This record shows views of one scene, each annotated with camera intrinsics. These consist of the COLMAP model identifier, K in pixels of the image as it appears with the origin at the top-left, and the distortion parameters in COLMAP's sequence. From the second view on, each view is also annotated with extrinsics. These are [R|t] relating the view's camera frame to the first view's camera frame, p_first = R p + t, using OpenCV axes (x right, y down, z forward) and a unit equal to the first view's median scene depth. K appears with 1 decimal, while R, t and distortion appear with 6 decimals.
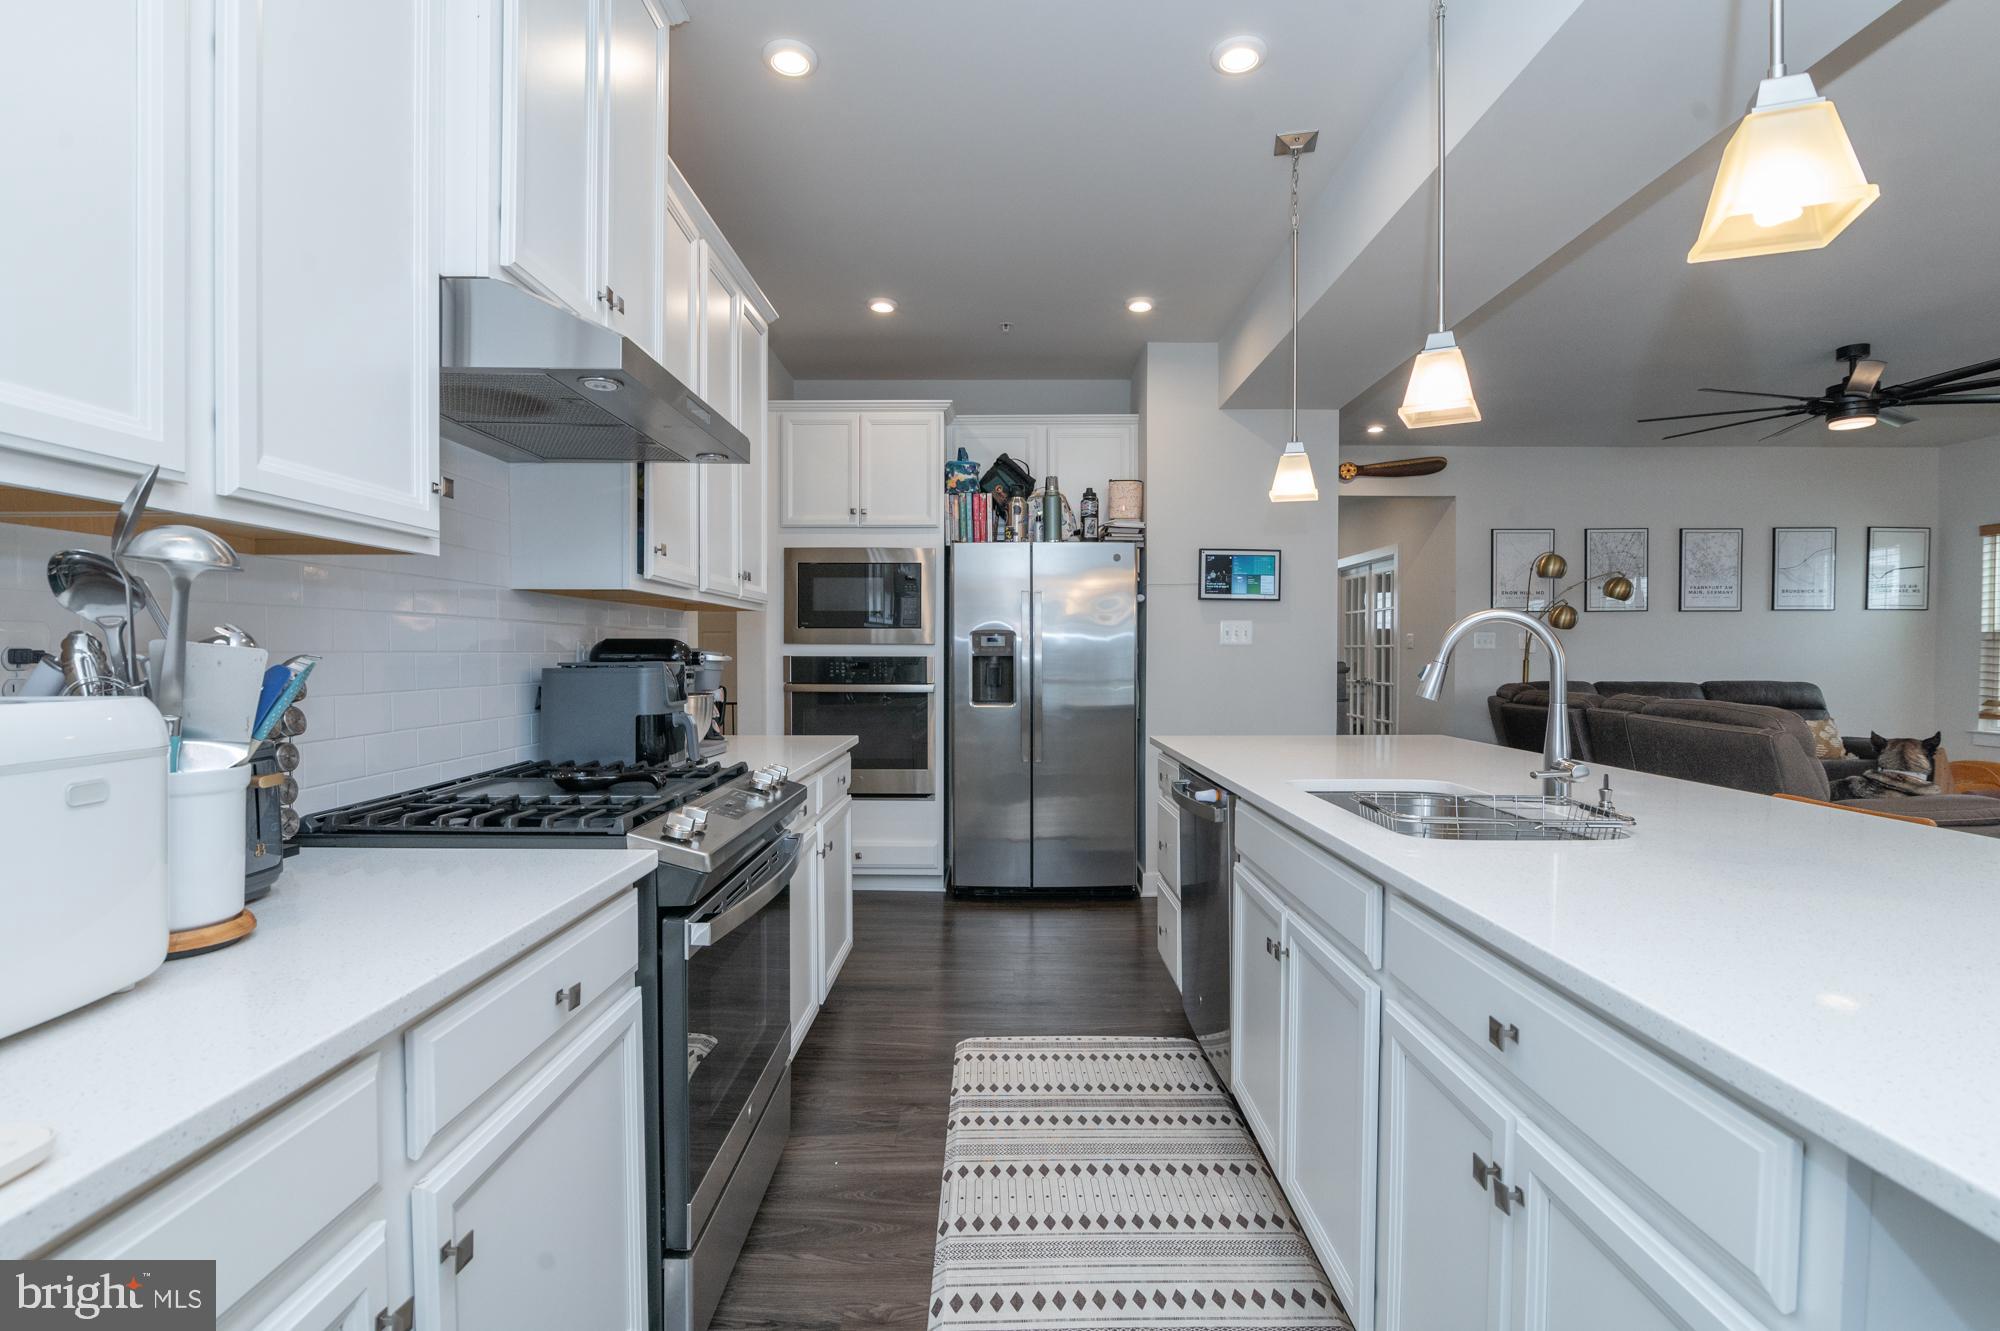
lens RADIAL K [[923.8, 0, 994.9], [0, 923.8, 667.8], [0, 0, 1]] dist [-0.019407, -0.001195]
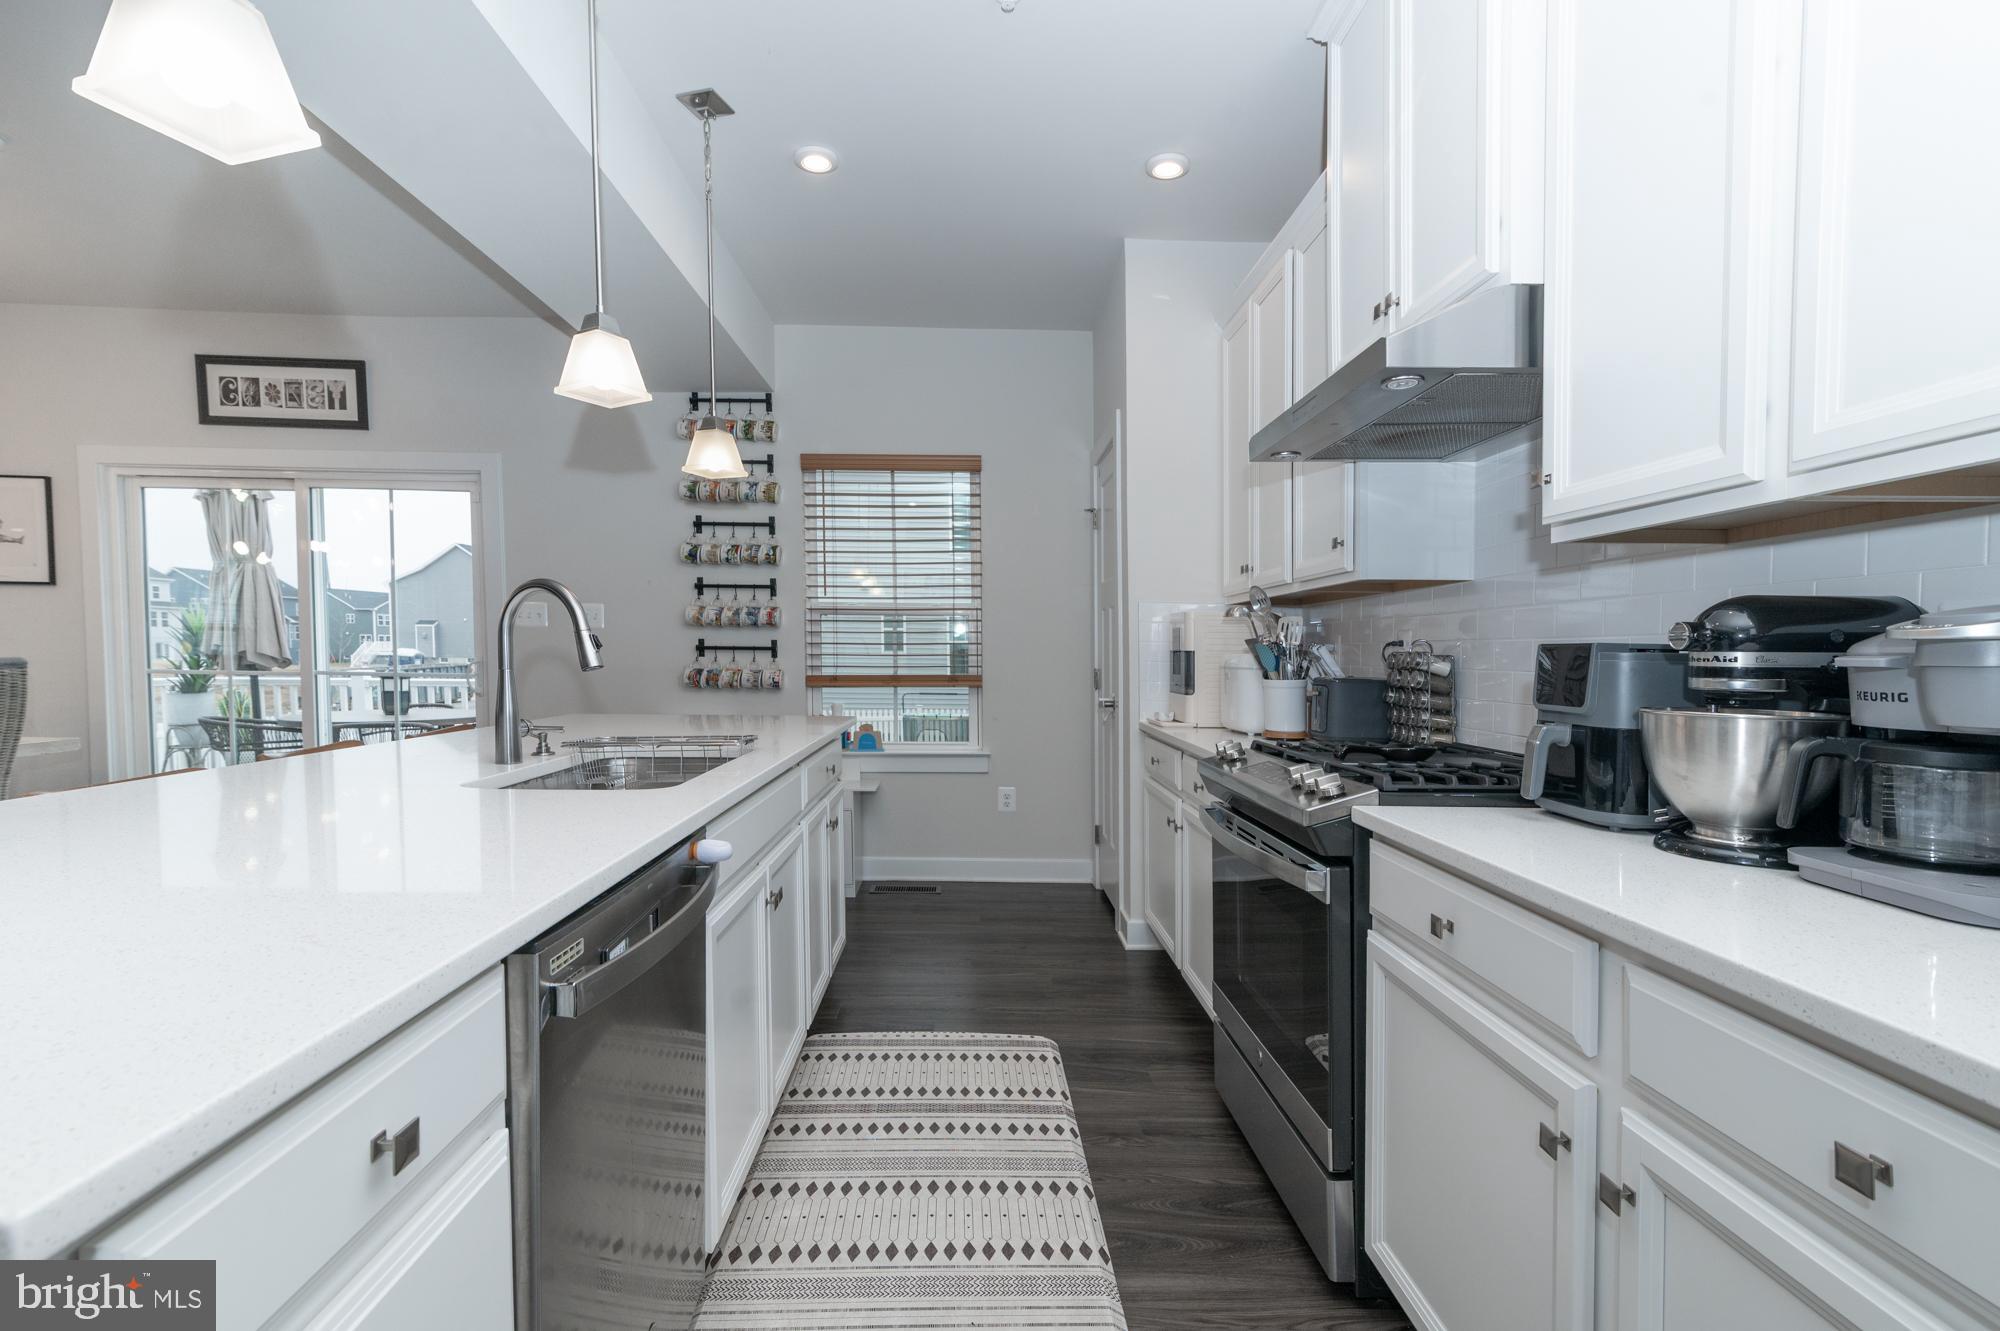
lens RADIAL K [[899.0, 0, 995.8], [0, 899.0, 680.5], [0, 0, 1]] dist [0.004105, 0.000617]
pose [[-0.999130, -0.010703, -0.040308, 0.037500], [-0.012505, 0.998921, 0.044720, -0.001448], [0.039786, 0.045185, -0.998186, 0.787065]]
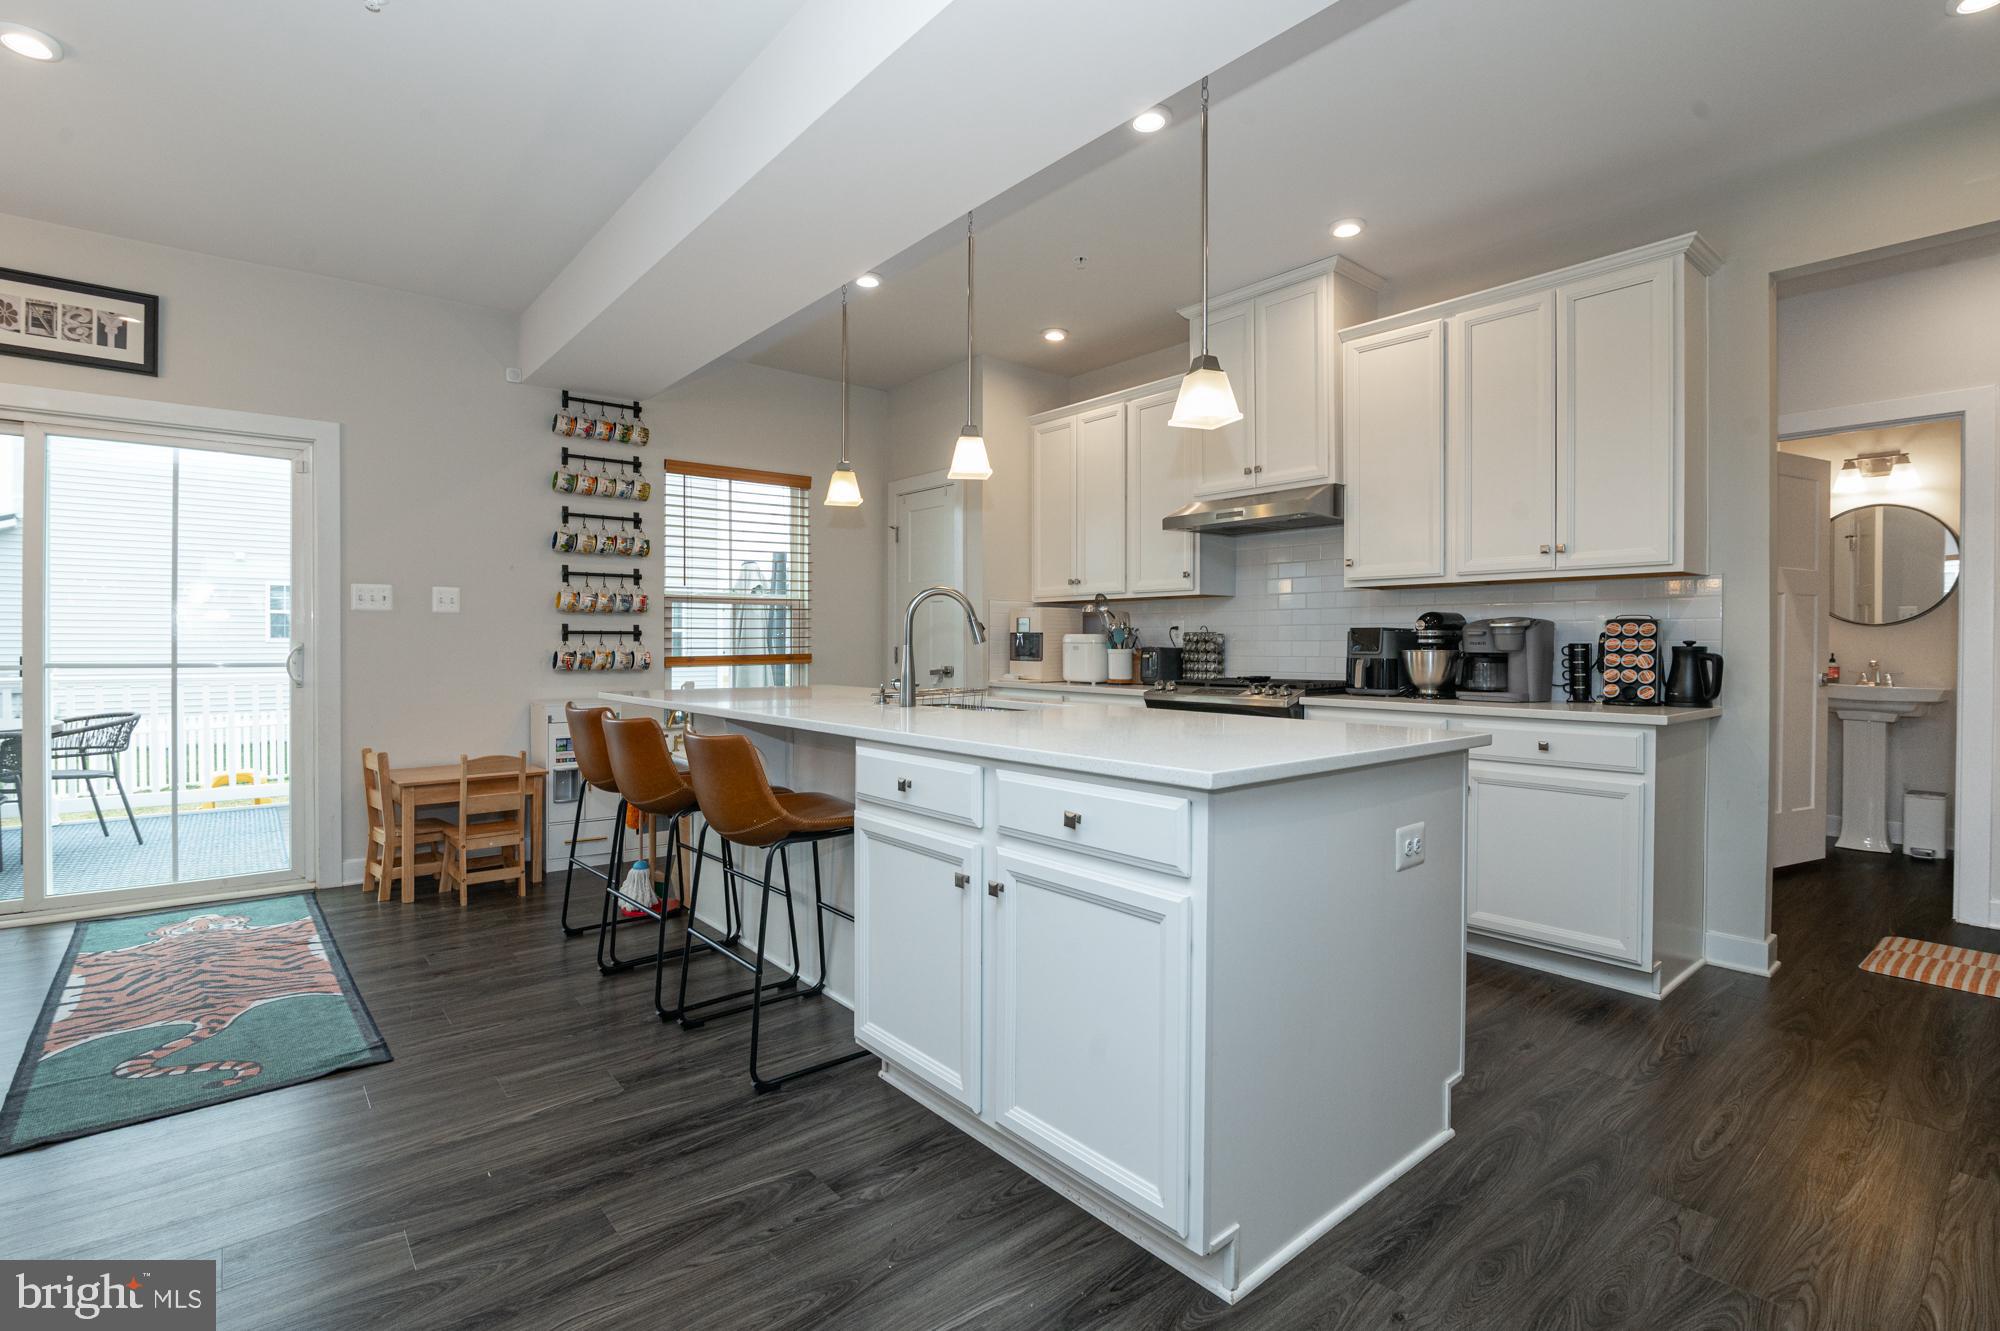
lens RADIAL K [[923.1, 0, 990.3], [0, 923.1, 650.7], [0, 0, 1]] dist [-0.025493, 0.004017]
pose [[-0.767376, 0.002008, -0.641194, 0.609421], [-0.012384, 0.999762, 0.017952, 0.006669], [0.641078, 0.021716, -0.767169, 0.903362]]
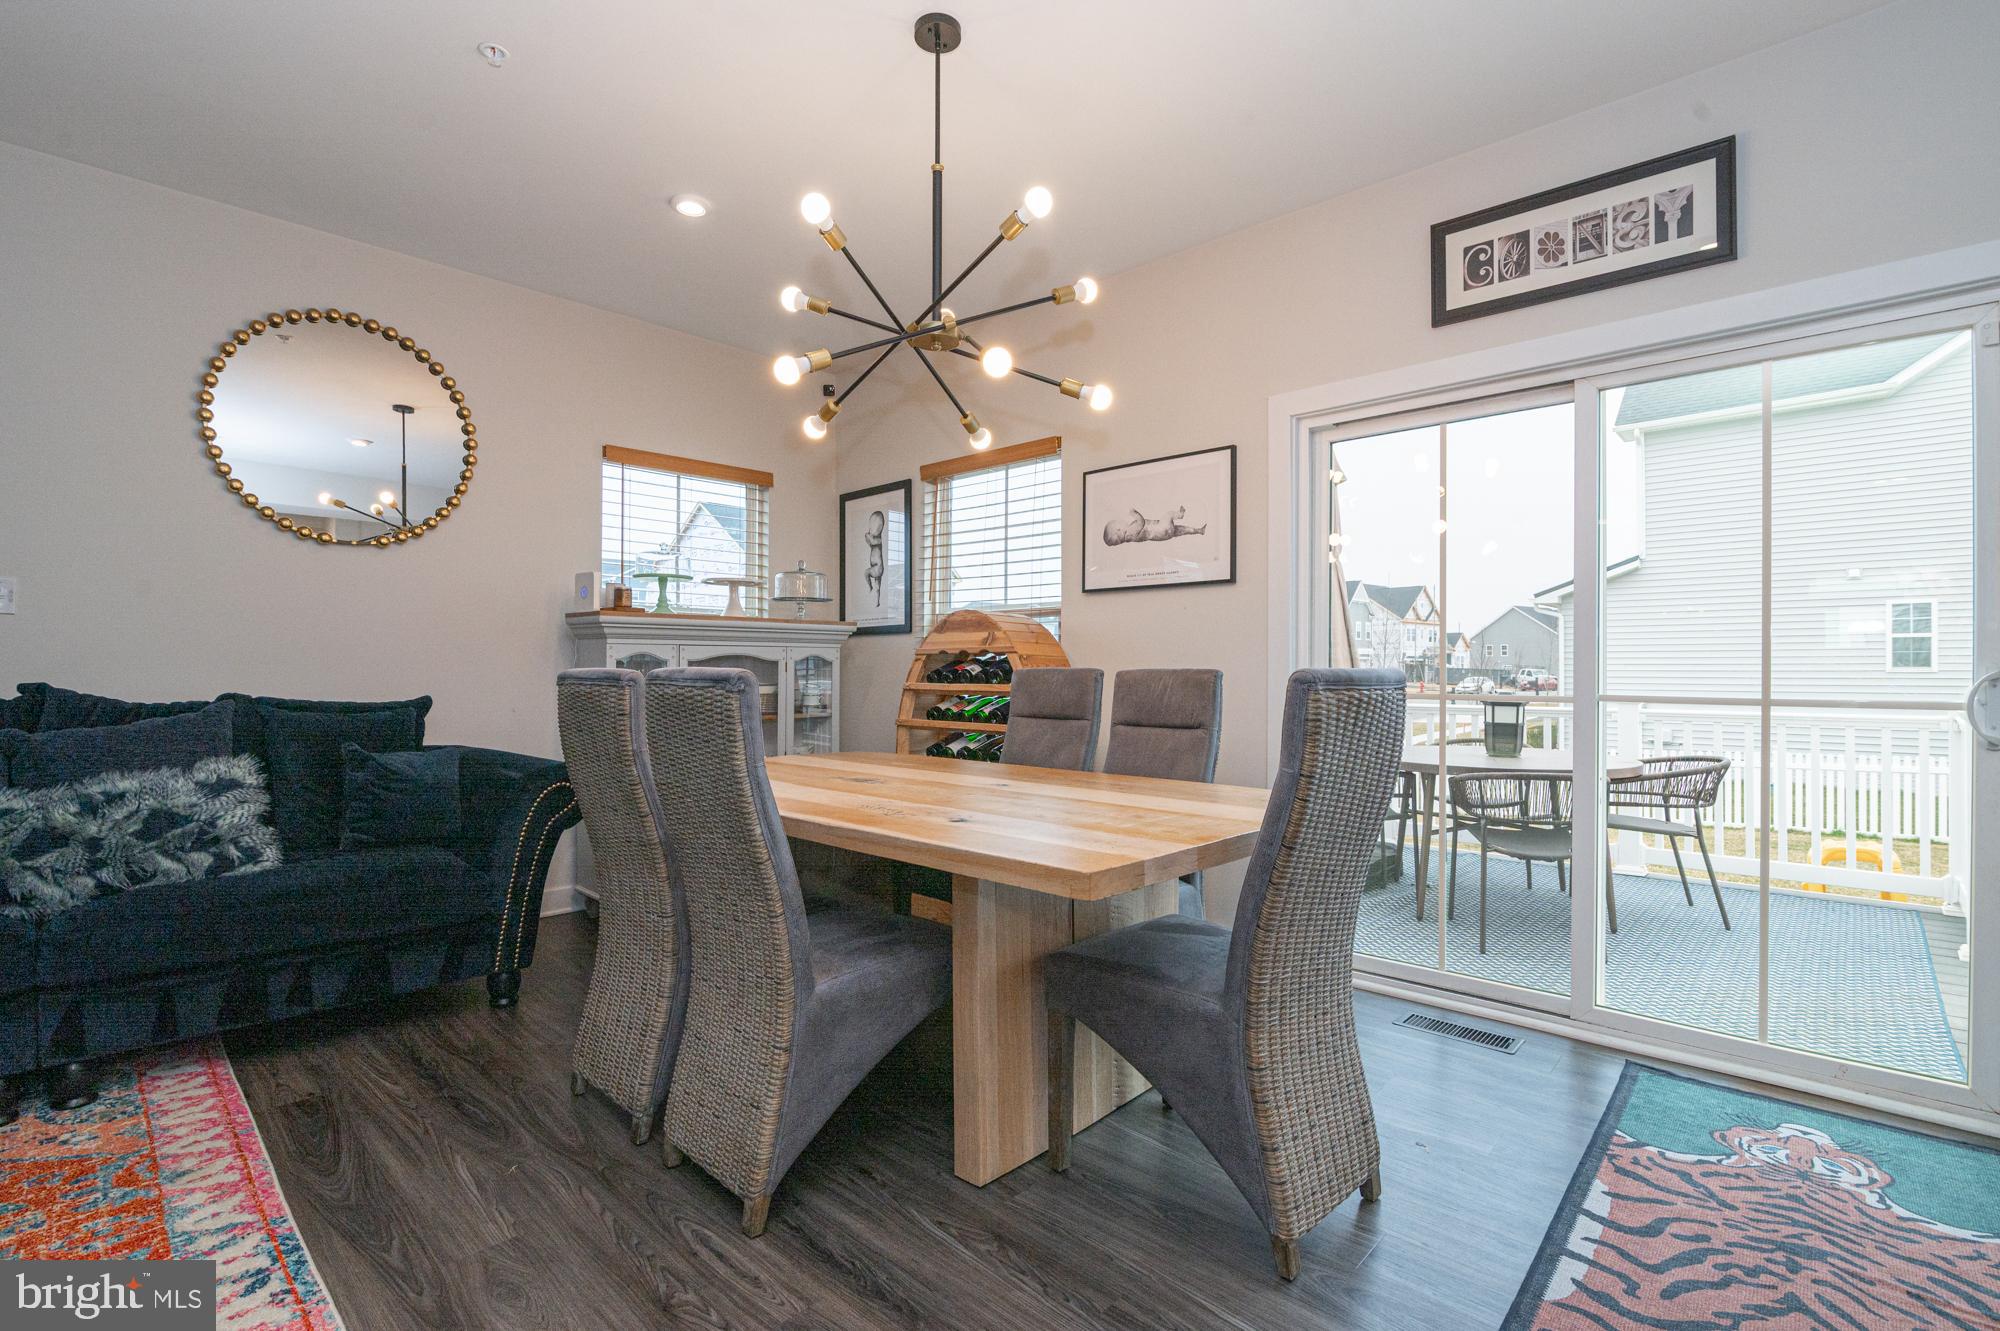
lens RADIAL K [[923.1, 0, 1002.4], [0, 923.1, 669.4], [0, 0, 1]] dist [-0.025493, 0.004017]
pose [[-0.734022, 0.000311, 0.679125, 0.617867], [0.006927, 0.999951, 0.007028, 0.018816], [-0.679090, 0.009863, -0.733989, 0.483302]]
